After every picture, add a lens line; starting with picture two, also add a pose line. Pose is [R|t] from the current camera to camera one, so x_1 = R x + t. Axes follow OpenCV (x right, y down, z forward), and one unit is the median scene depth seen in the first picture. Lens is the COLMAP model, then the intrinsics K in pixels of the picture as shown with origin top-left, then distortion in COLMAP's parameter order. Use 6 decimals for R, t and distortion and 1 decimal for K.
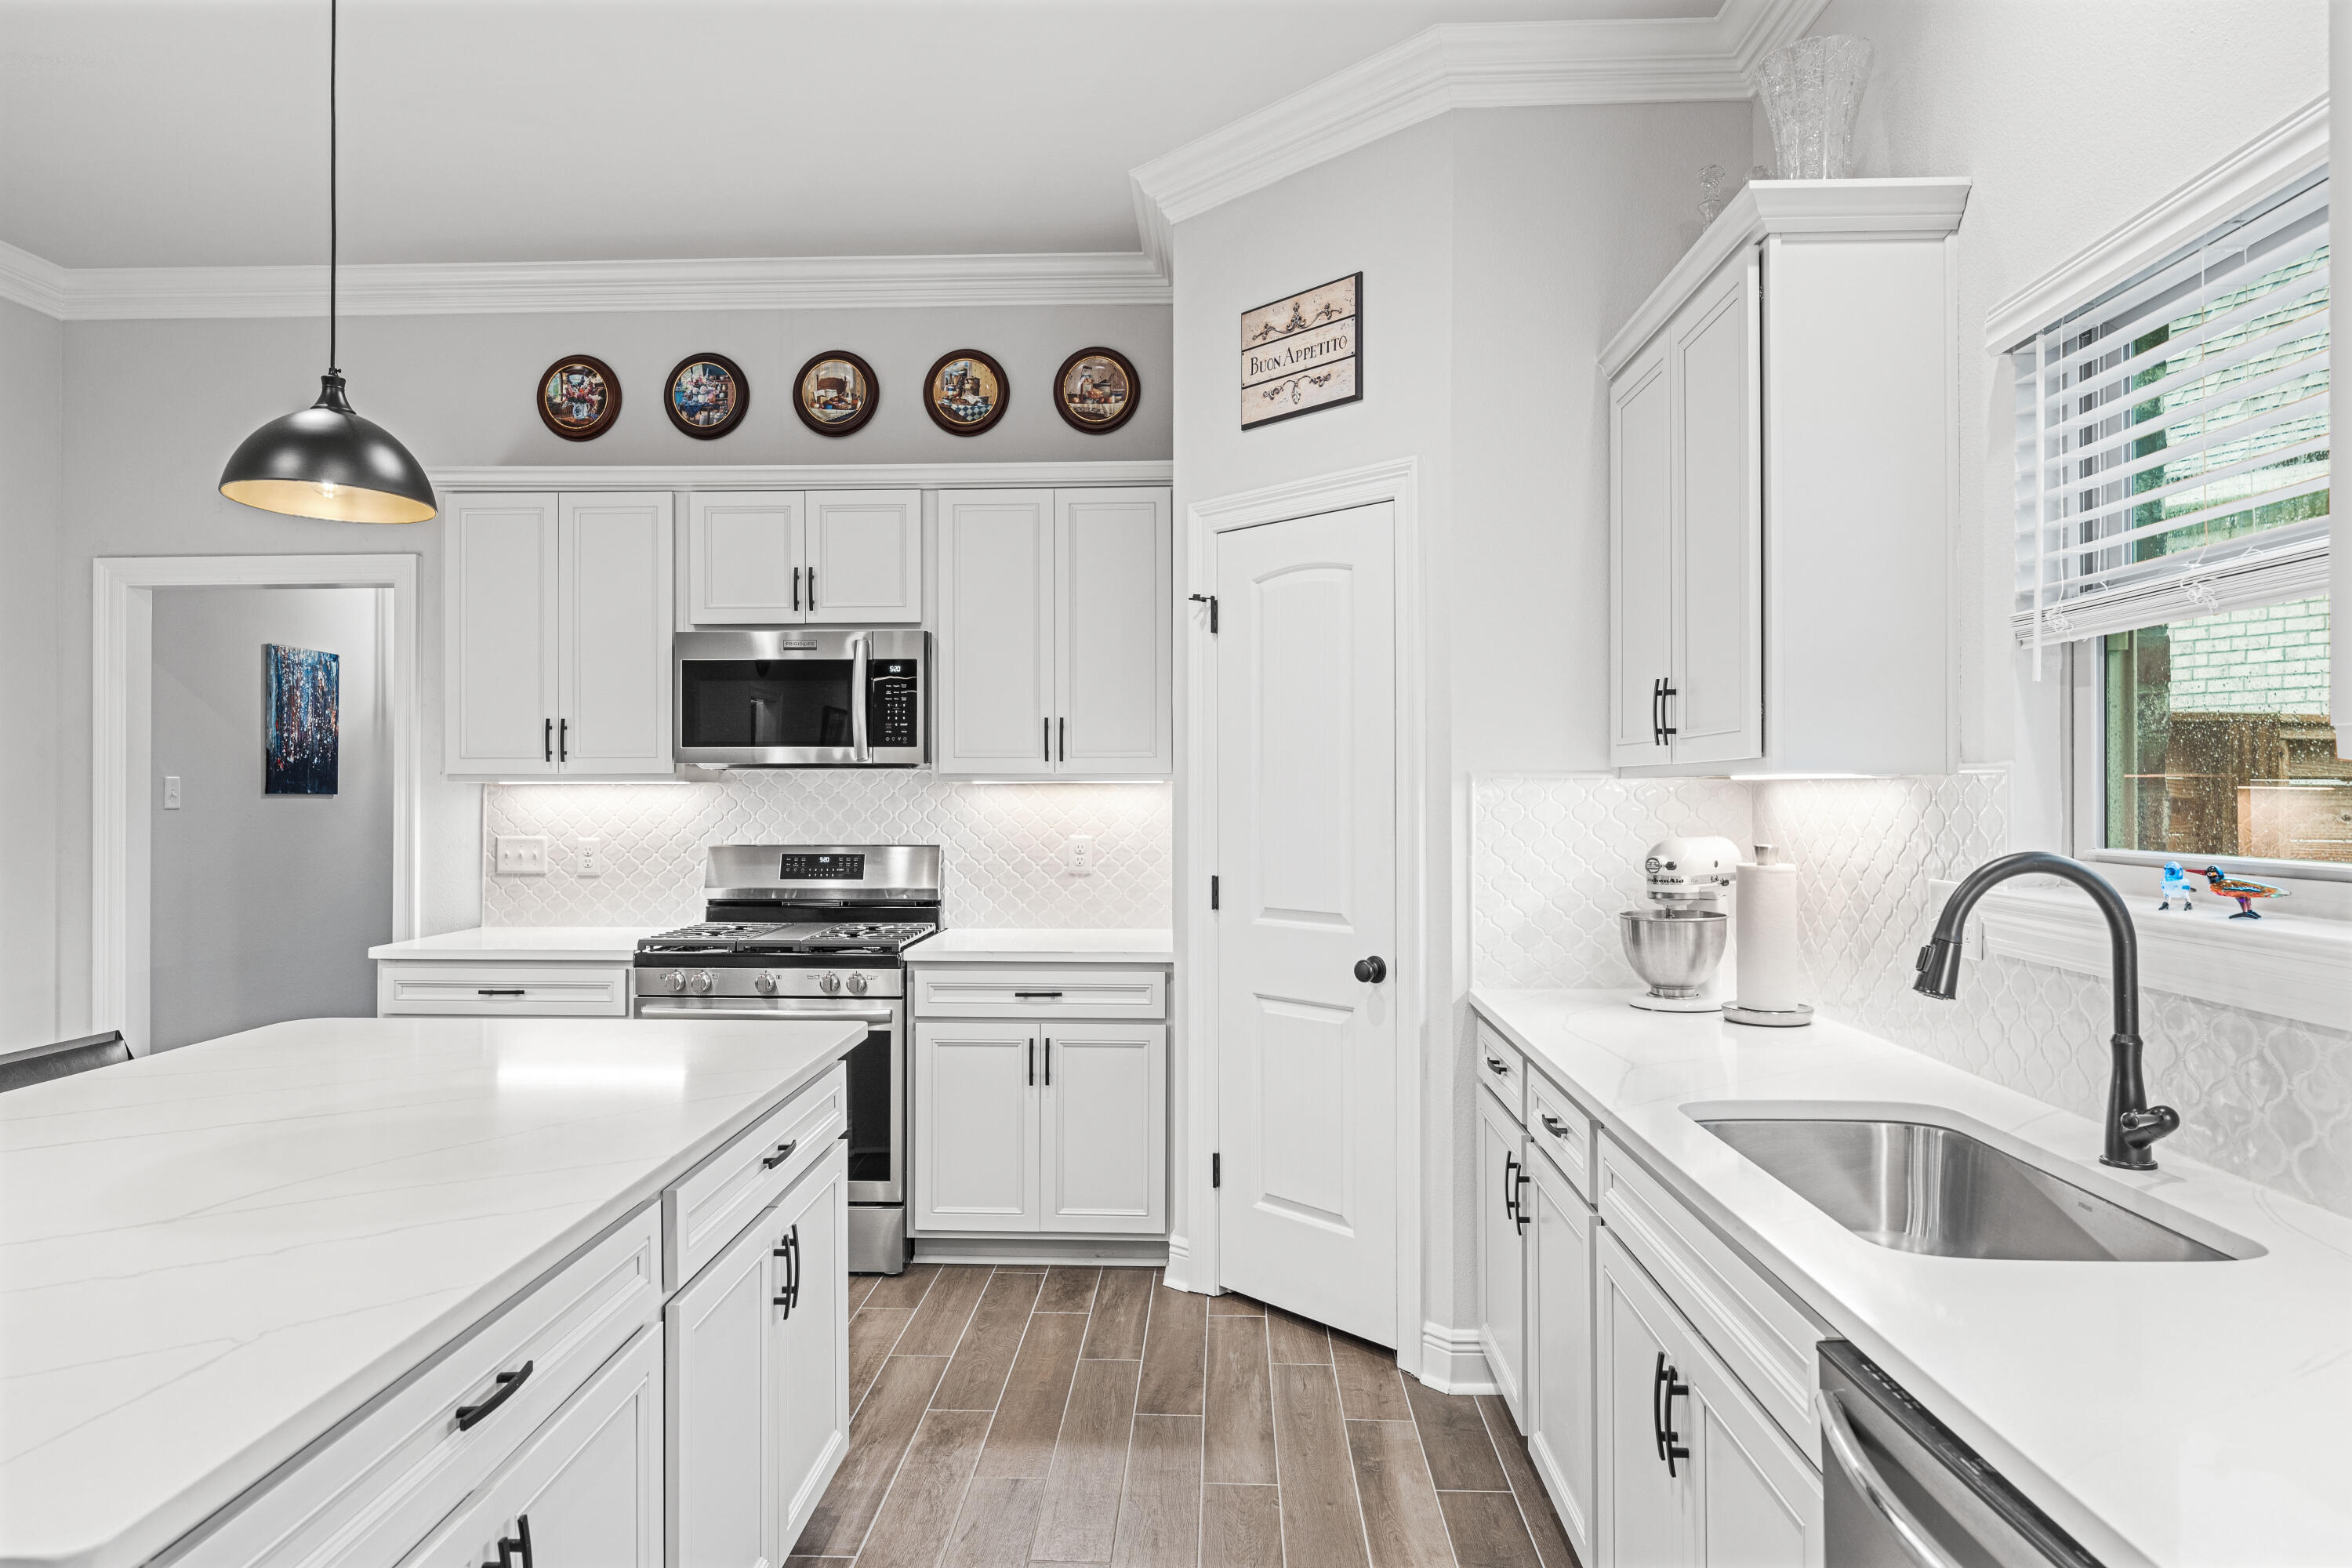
lens RADIAL K [[1451.8, 0, 1170.9], [0, 1451.8, 781.7], [0, 0, 1]] dist [0.001983, 0.001764]
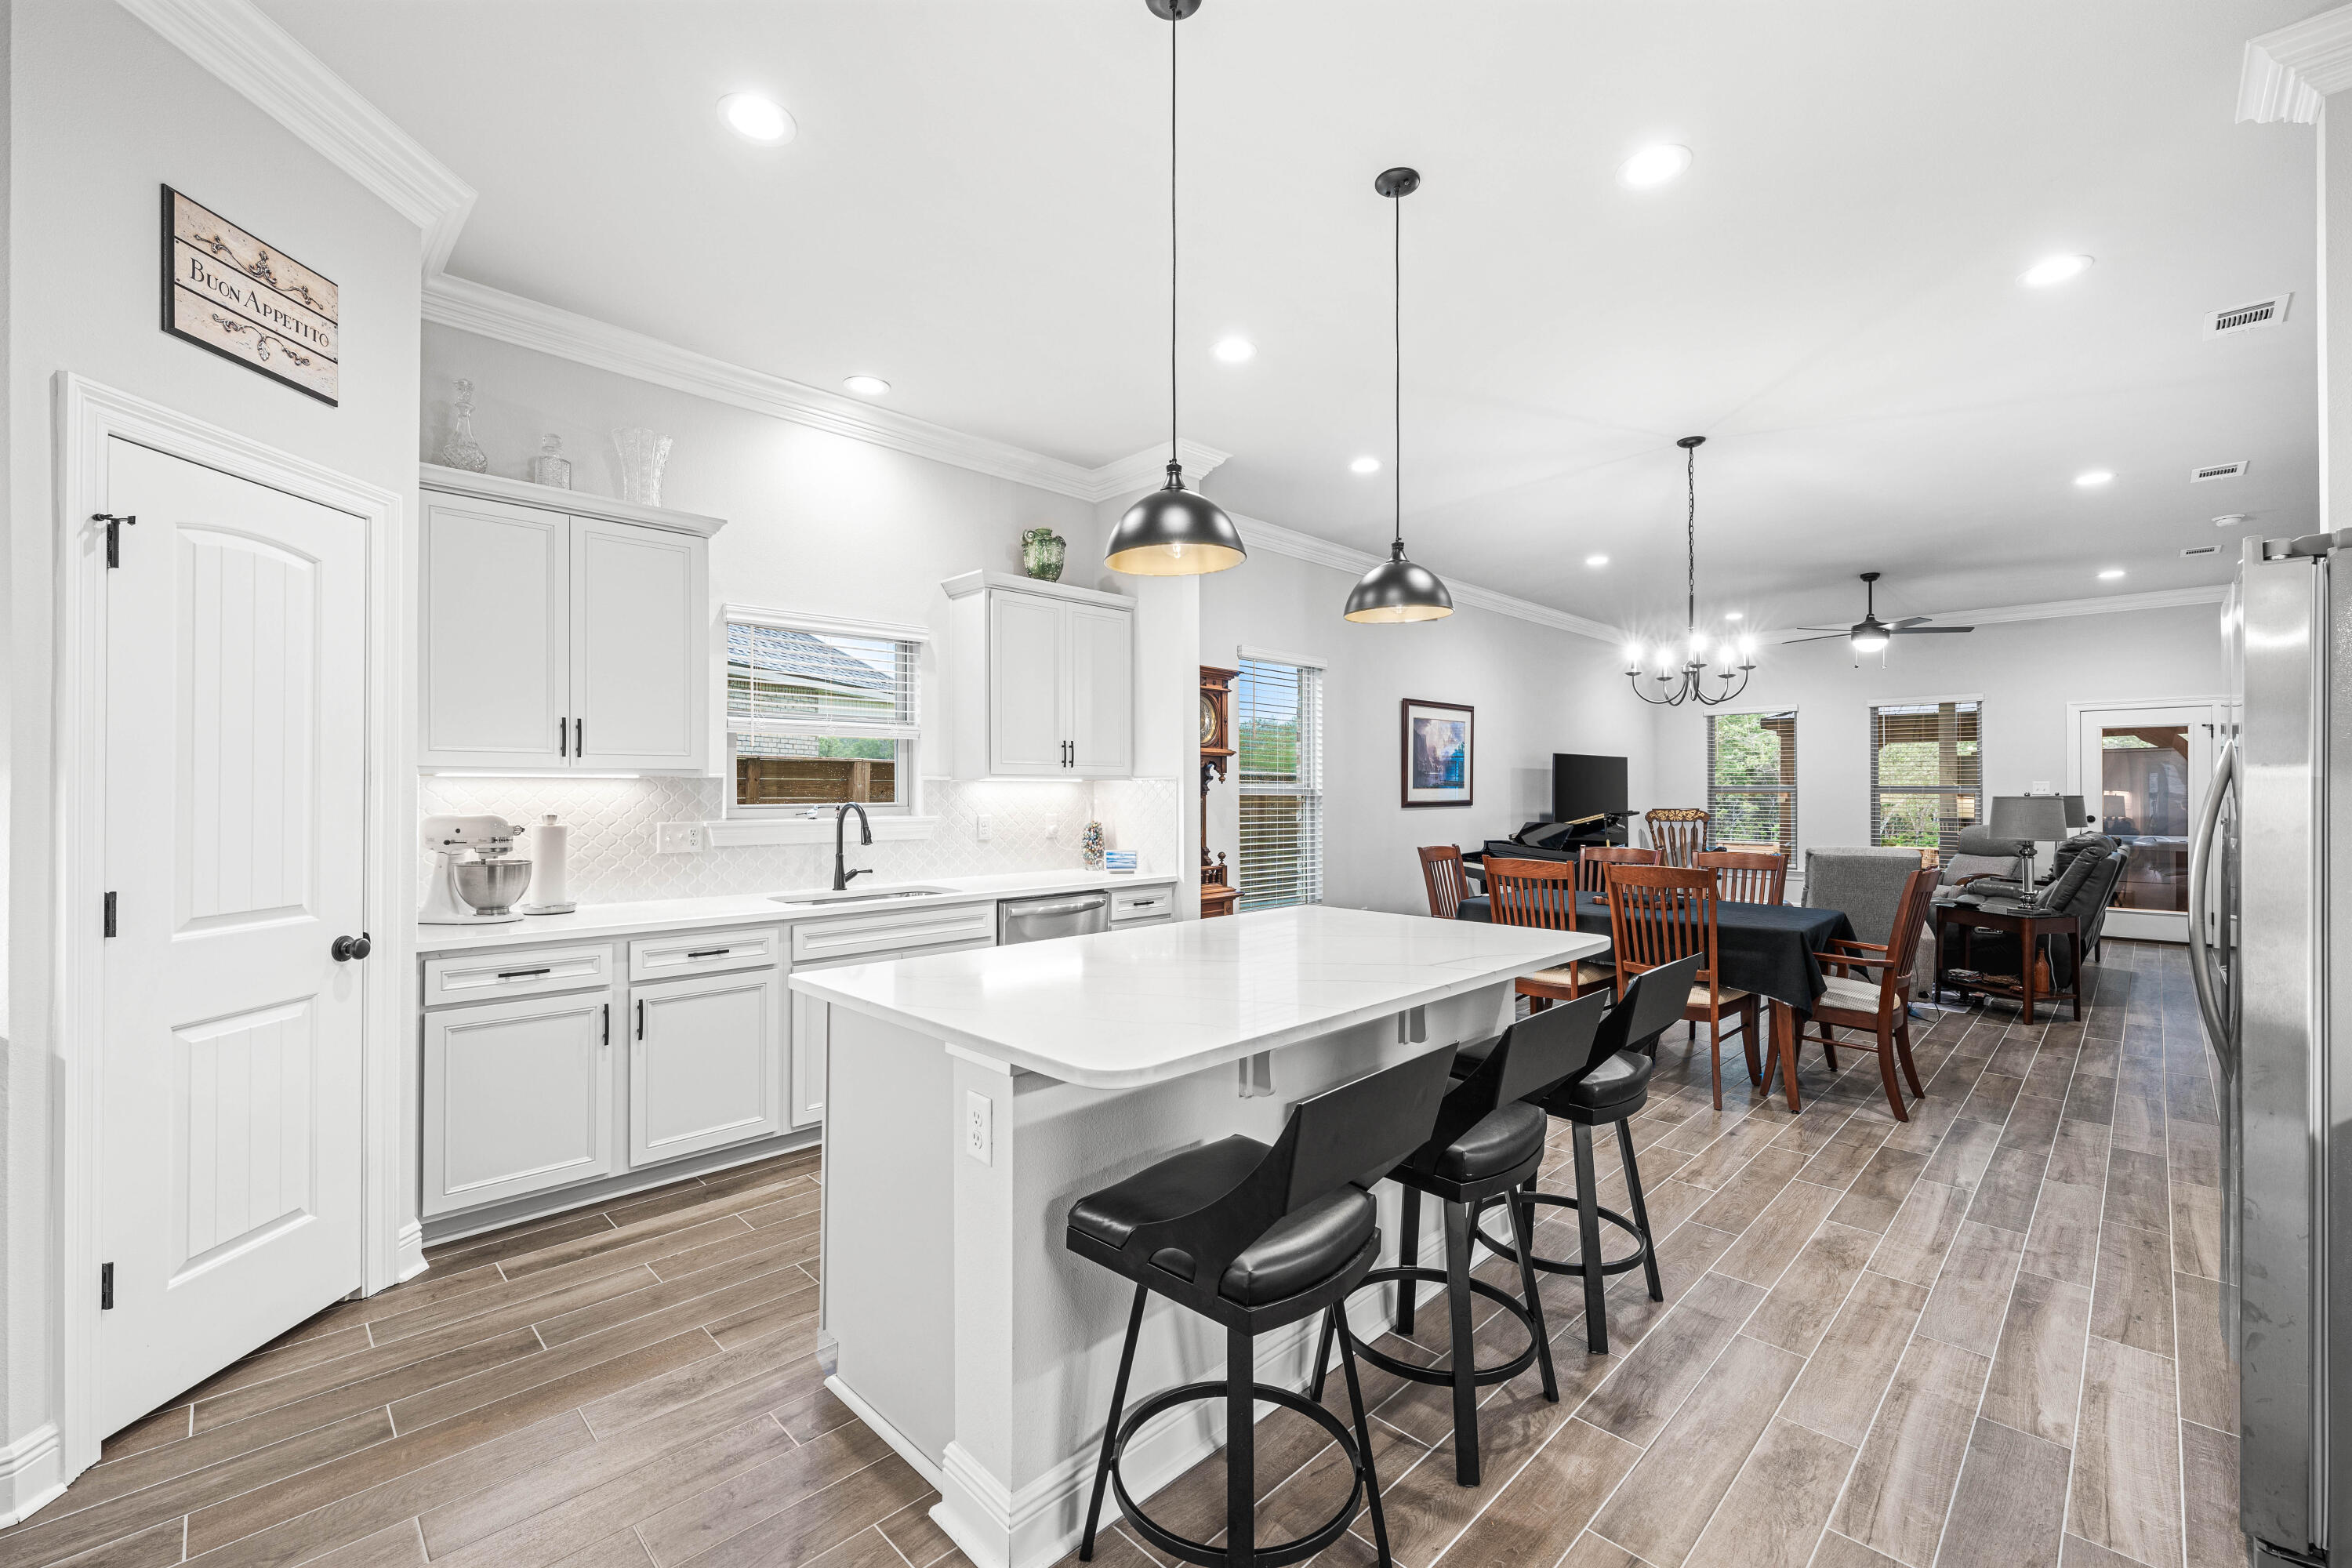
lens RADIAL K [[965.9, 0, 1176.0], [0, 965.9, 784.0], [0, 0, 1]] dist [-0.002051, -0.000050]
pose [[-0.730984, 0.005911, 0.682369, -0.642326], [-0.003278, 0.999921, -0.012173, 0.012112], [-0.682387, -0.011135, -0.730907, 0.894521]]
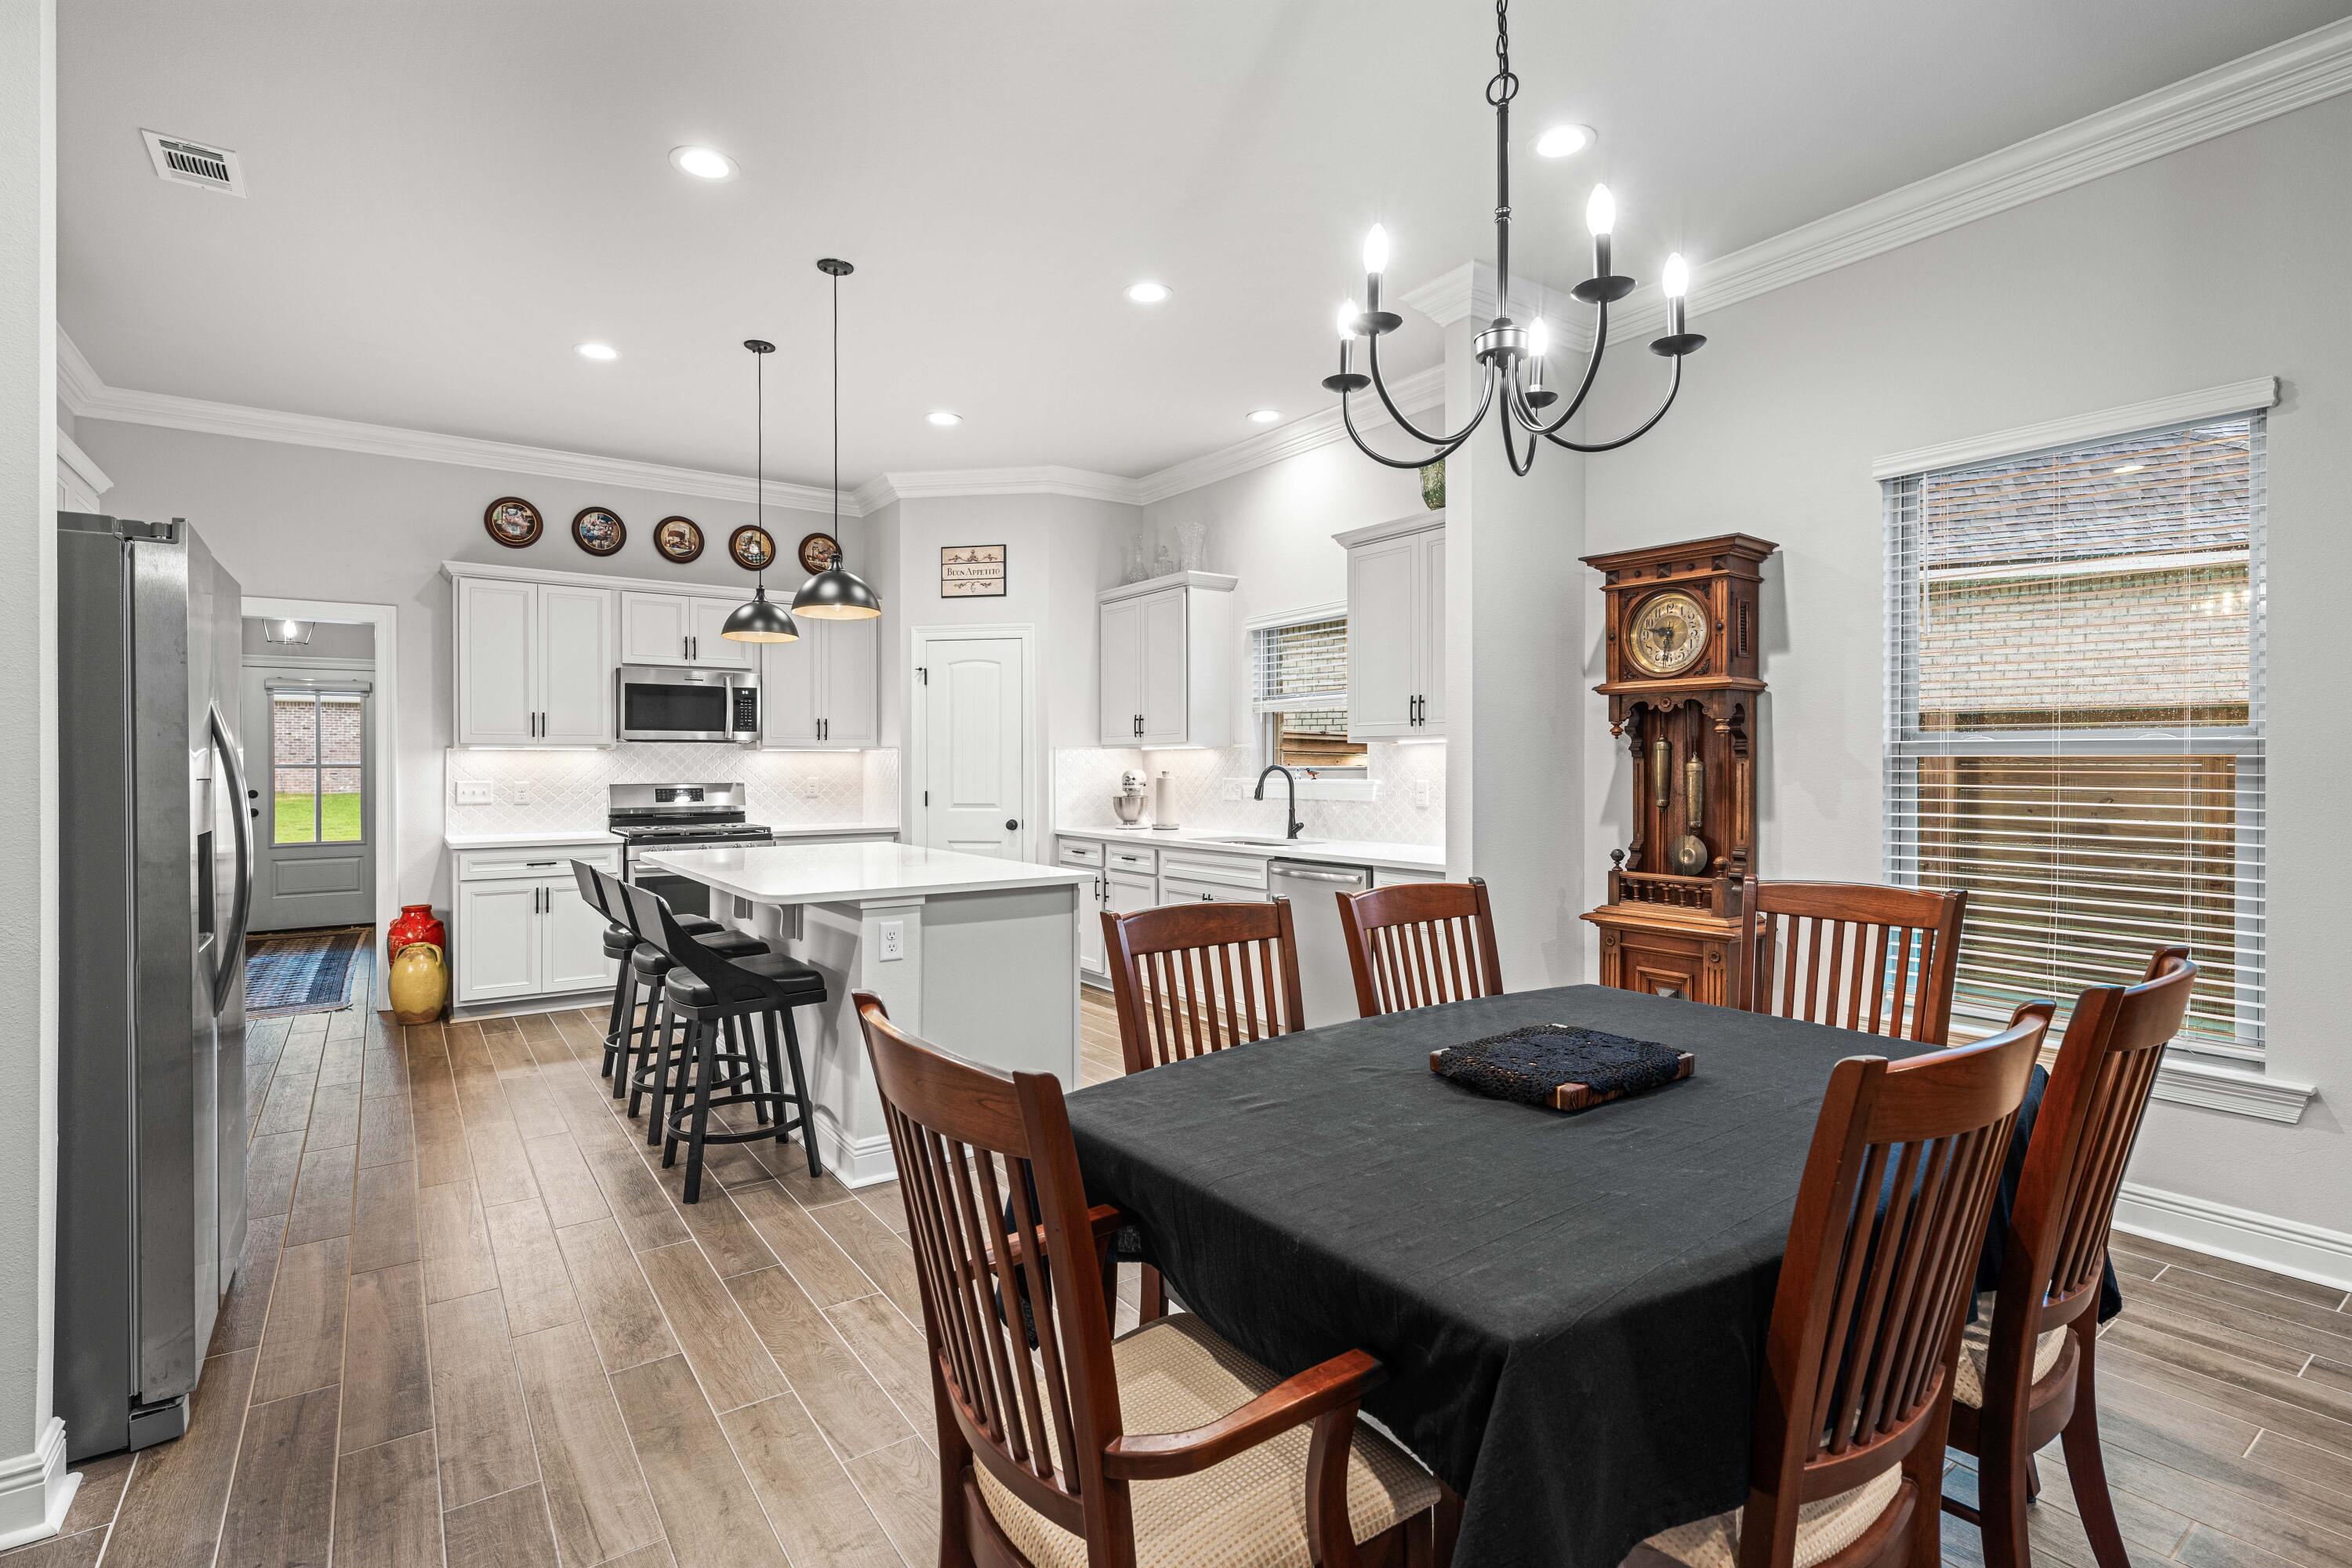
lens RADIAL K [[1108.4, 0, 1178.2], [0, 1108.4, 765.4], [0, 0, 1]] dist [0.002438, 0.000456]
pose [[0.790267, -0.002408, 0.612758, -0.654789], [-0.001114, 0.999985, 0.005366, 0.013143], [-0.612762, -0.004923, 0.790252, -0.558236]]
